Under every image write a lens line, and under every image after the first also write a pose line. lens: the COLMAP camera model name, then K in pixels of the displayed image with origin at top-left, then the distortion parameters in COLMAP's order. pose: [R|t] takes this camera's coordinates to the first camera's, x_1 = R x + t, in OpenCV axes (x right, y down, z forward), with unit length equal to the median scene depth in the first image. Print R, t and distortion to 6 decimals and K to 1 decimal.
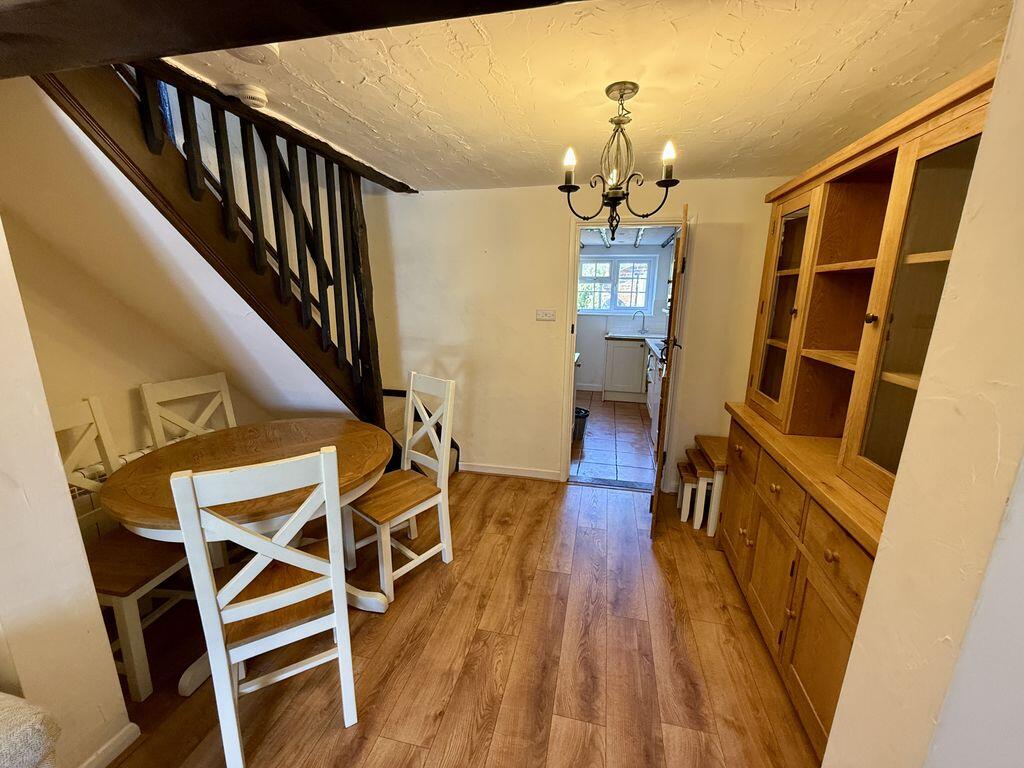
lens RADIAL K [[405.5, 0, 516.9], [0, 405.5, 382.8], [0, 0, 1]] dist [-0.002365, 0.000237]
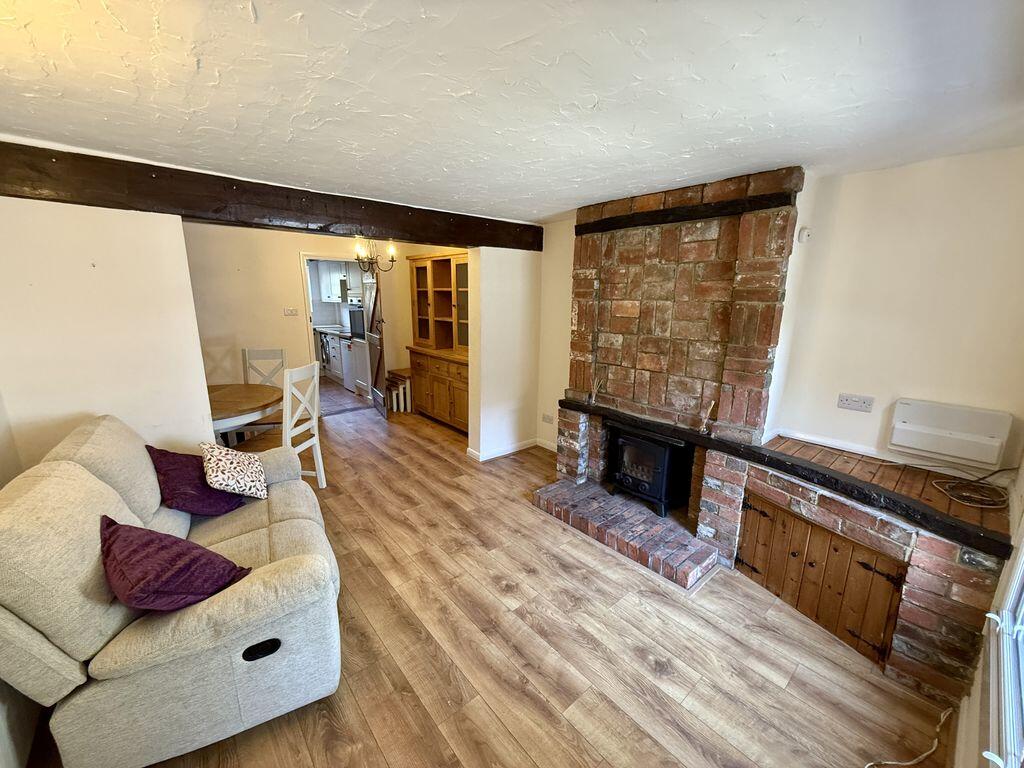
lens RADIAL K [[405.5, 0, 511.6], [0, 405.5, 382.8], [0, 0, 1]] dist [-0.002365, 0.000237]
pose [[0.602786, -0.179405, 0.777472, -1.091560], [0.174024, 0.980497, 0.091330, 0.171248], [-0.778694, 0.080246, 0.622251, -0.992198]]
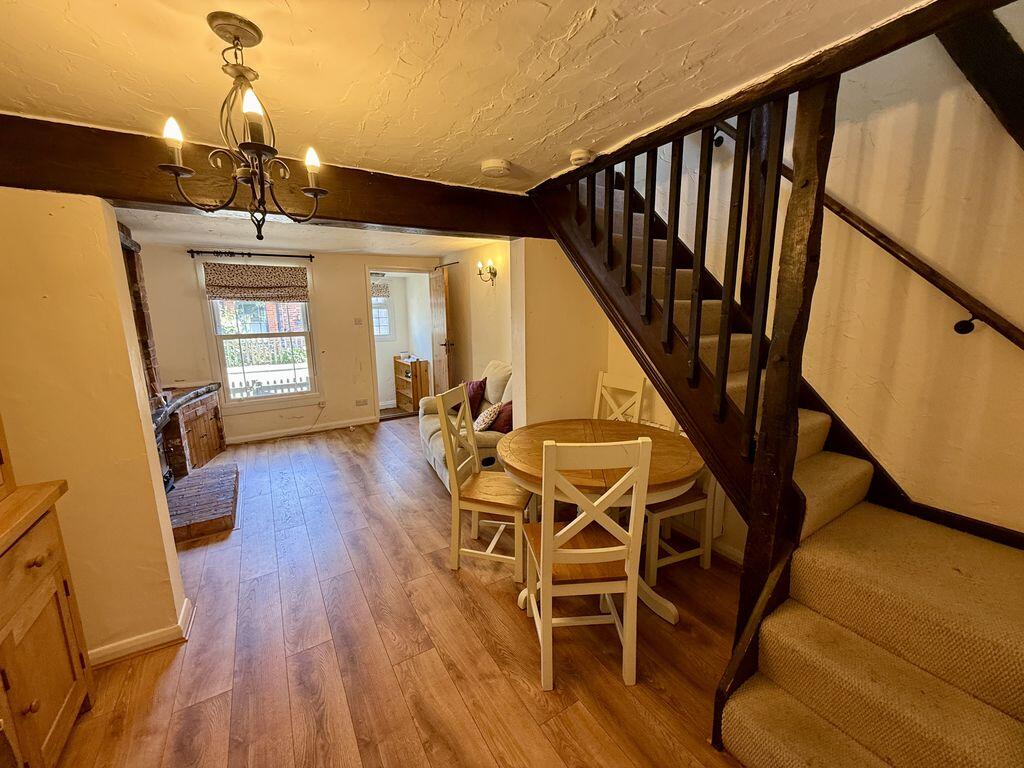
lens RADIAL K [[405.5, 0, 514.5], [0, 405.5, 384.0], [0, 0, 1]] dist [-0.002365, 0.000237]
pose [[-0.712482, 0.121731, -0.691051, 0.356213], [-0.149670, 0.935808, 0.319158, -0.330567], [0.685543, 0.330824, -0.648526, 1.502995]]
